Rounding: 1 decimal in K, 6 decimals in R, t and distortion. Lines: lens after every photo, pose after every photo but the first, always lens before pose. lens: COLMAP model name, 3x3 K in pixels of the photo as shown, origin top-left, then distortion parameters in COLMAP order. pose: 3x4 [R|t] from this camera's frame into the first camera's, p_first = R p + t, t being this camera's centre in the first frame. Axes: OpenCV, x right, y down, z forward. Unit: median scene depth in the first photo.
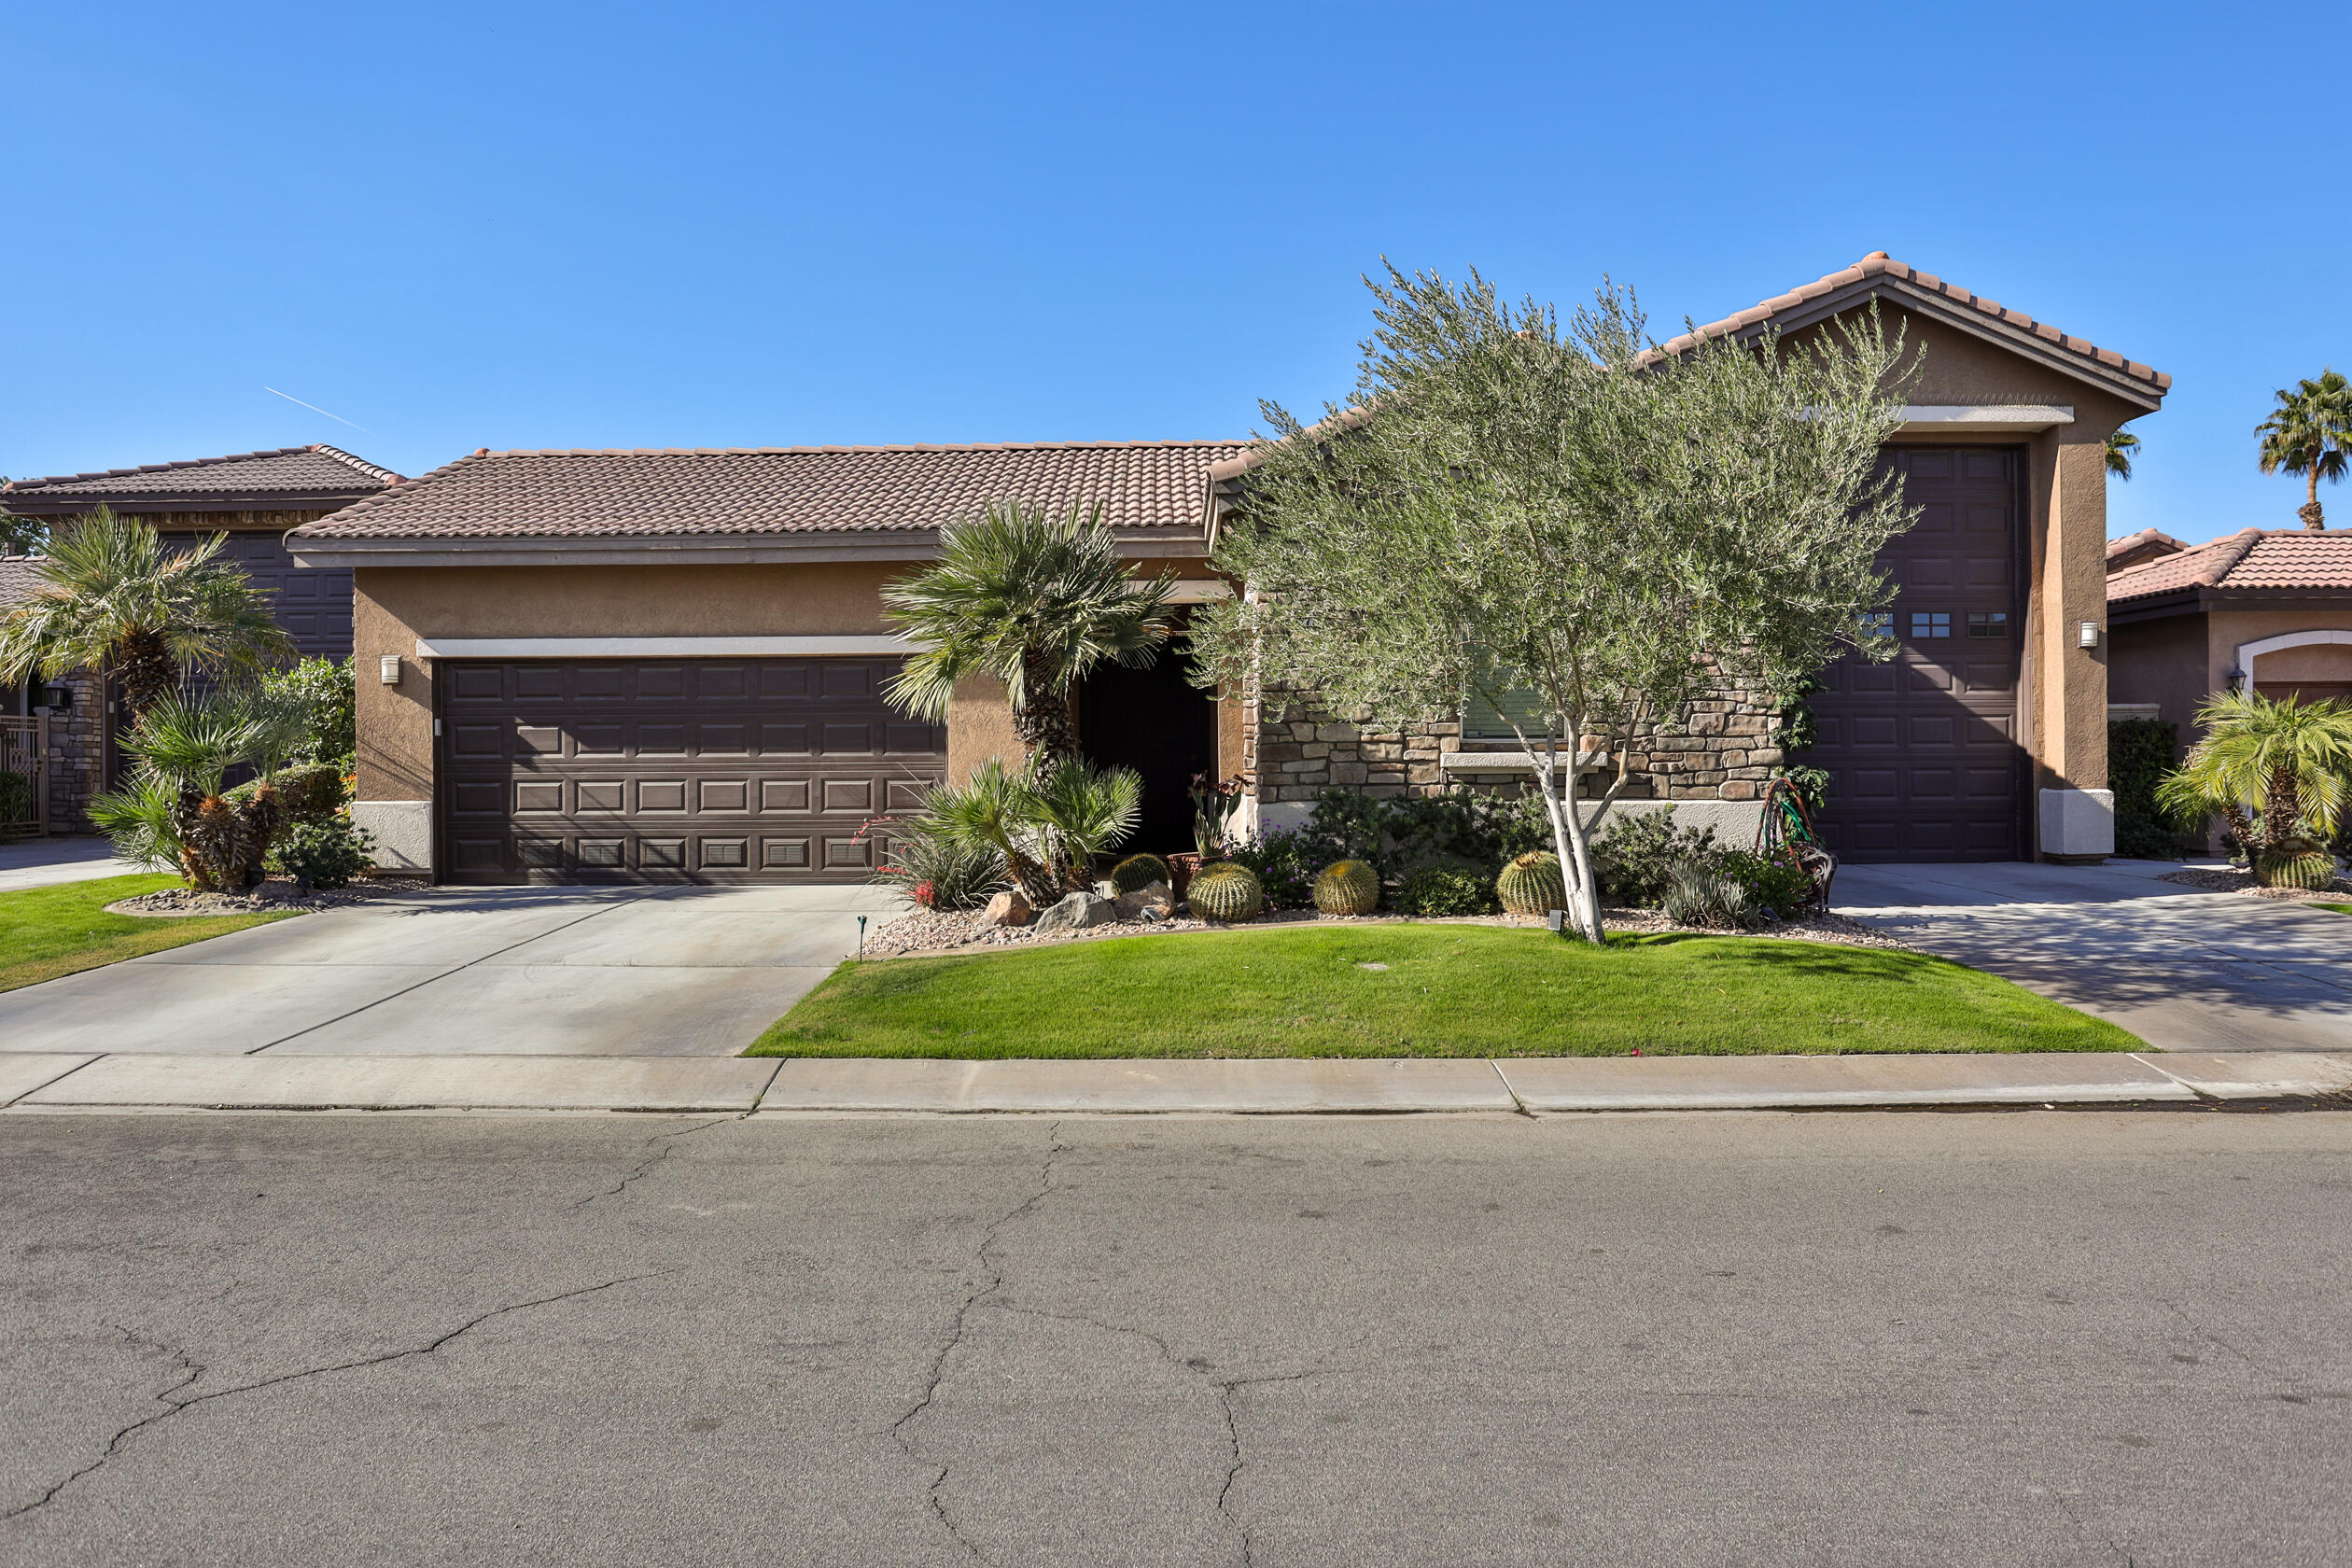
lens RADIAL K [[1435.2, 0, 1173.1], [0, 1435.2, 780.2], [0, 0, 1]] dist [-0.028364, -0.001407]
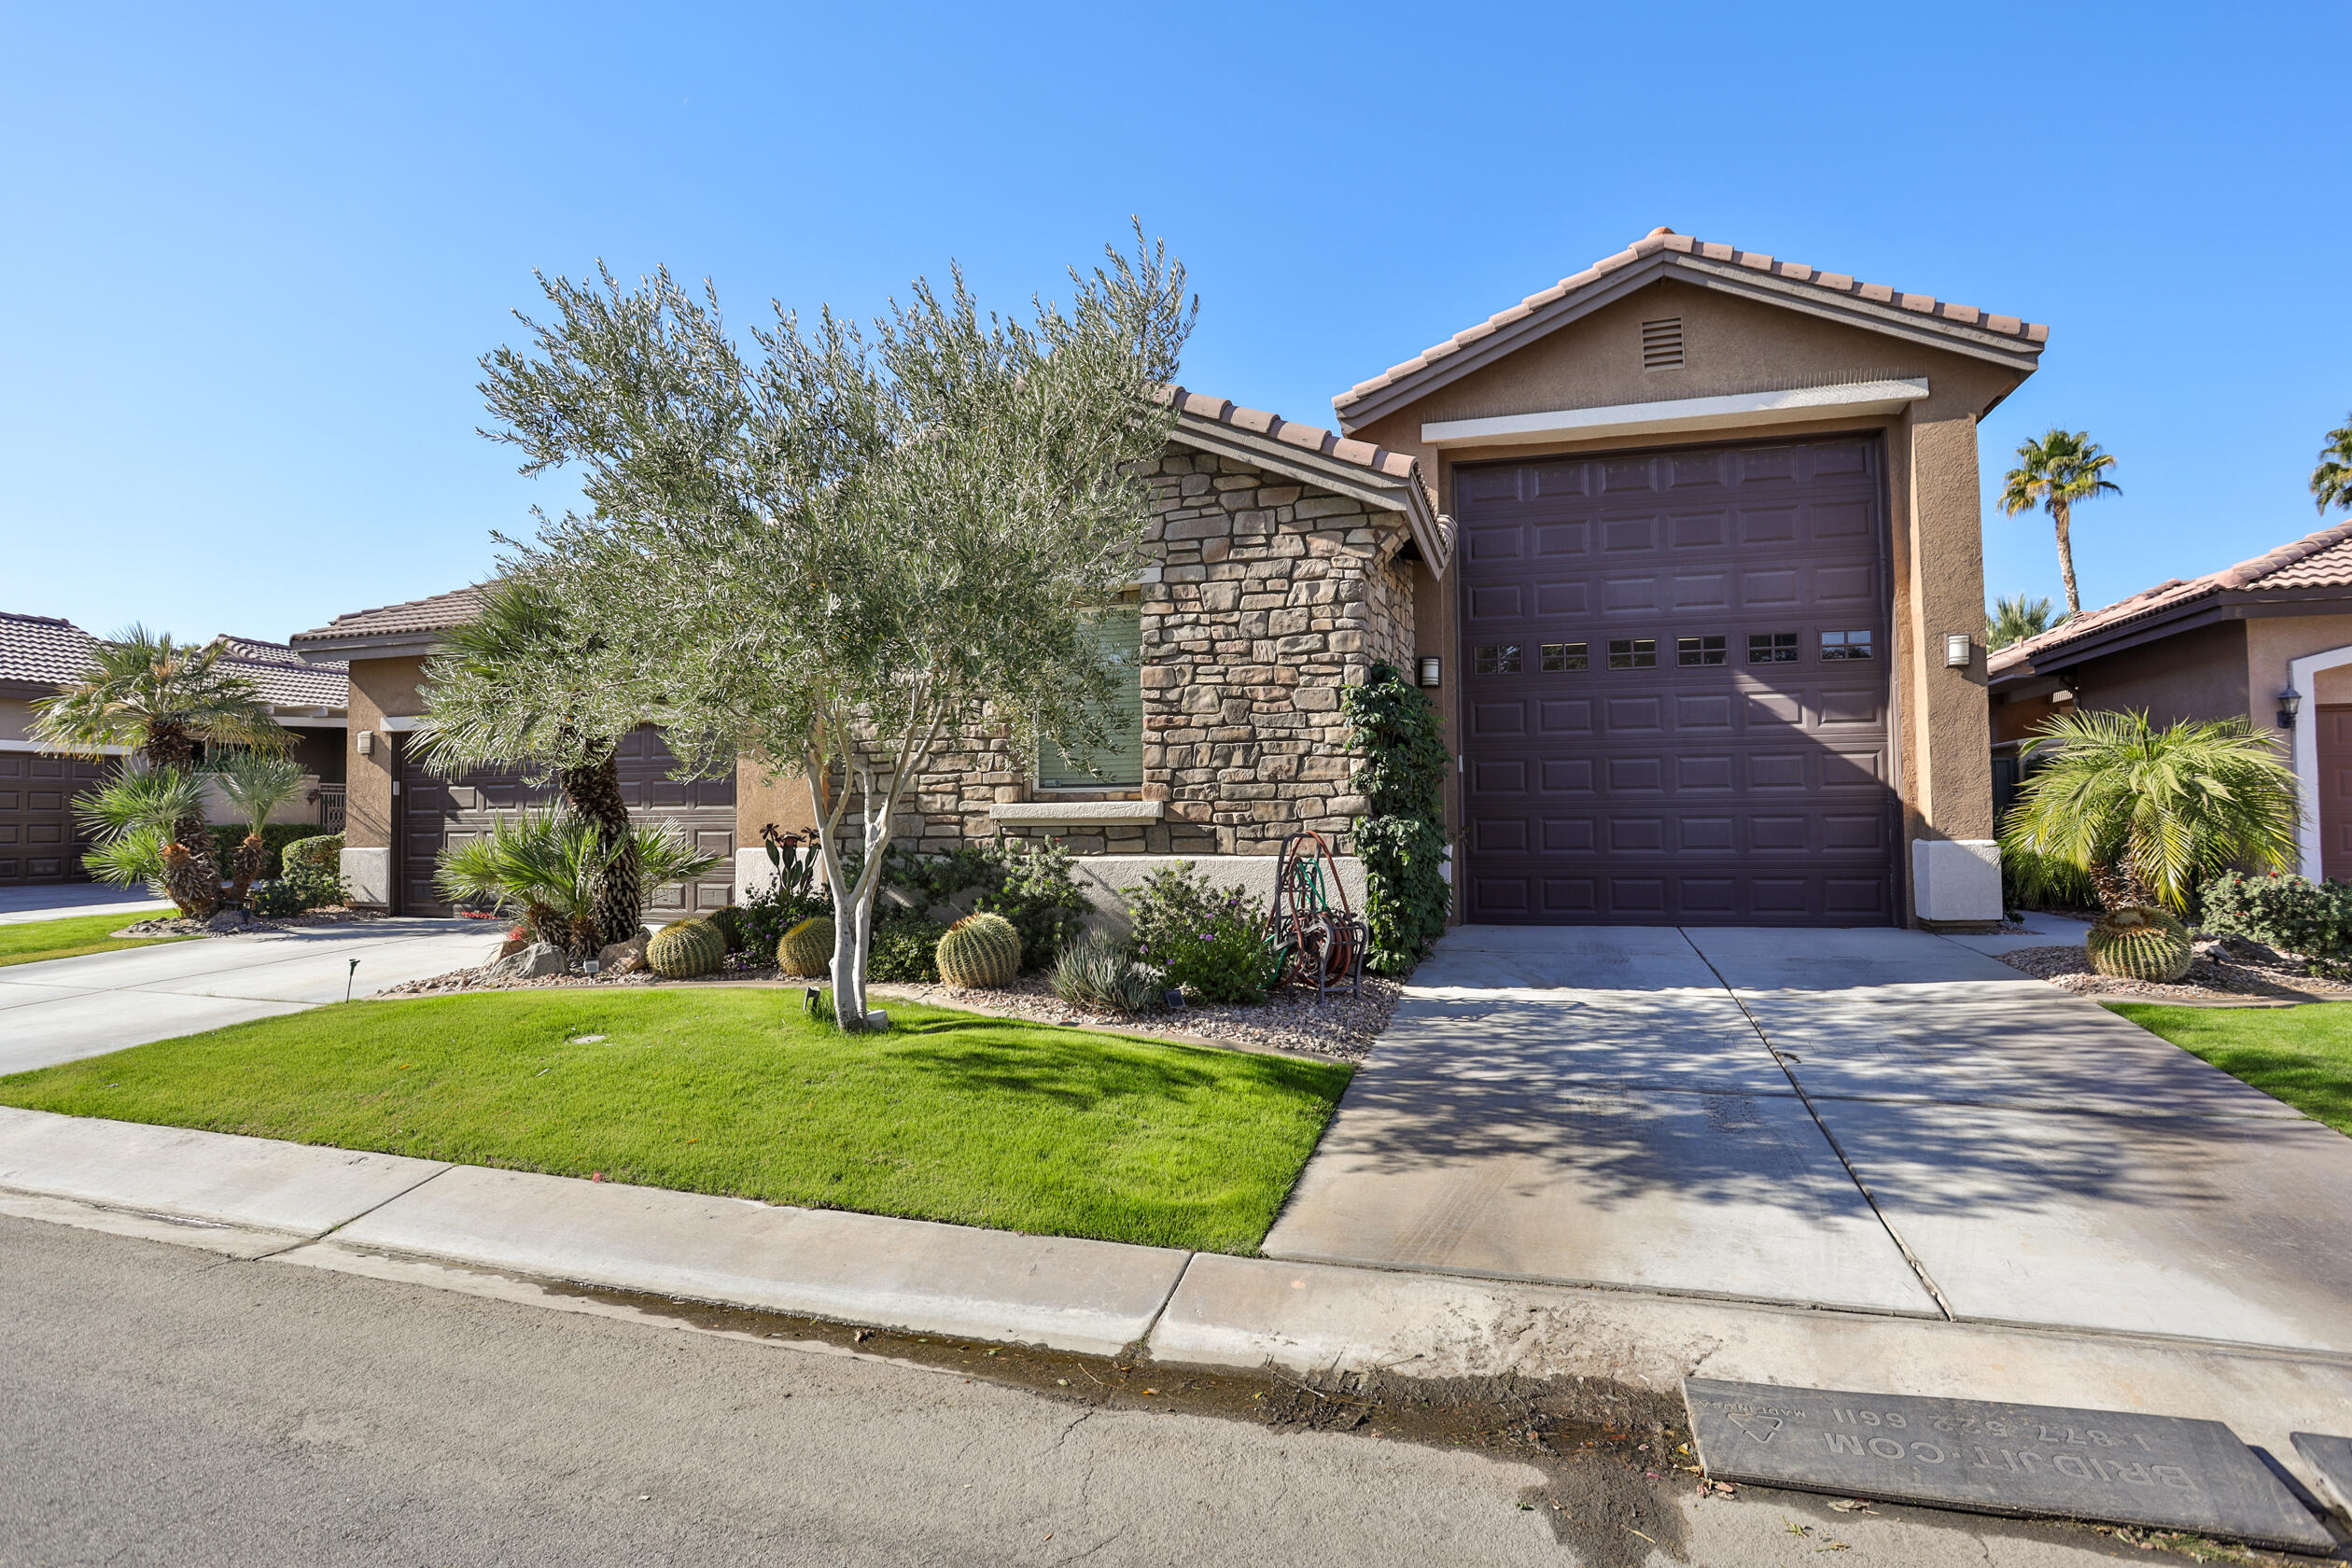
lens RADIAL K [[1199.9, 0, 1175.6], [0, 1199.9, 772.8], [0, 0, 1]] dist [-0.047100, 0.001936]
pose [[0.954708, -0.015634, -0.297132, 0.429874], [0.002196, 0.998962, -0.045506, -0.002679], [0.297535, 0.042793, 0.953751, 0.233153]]
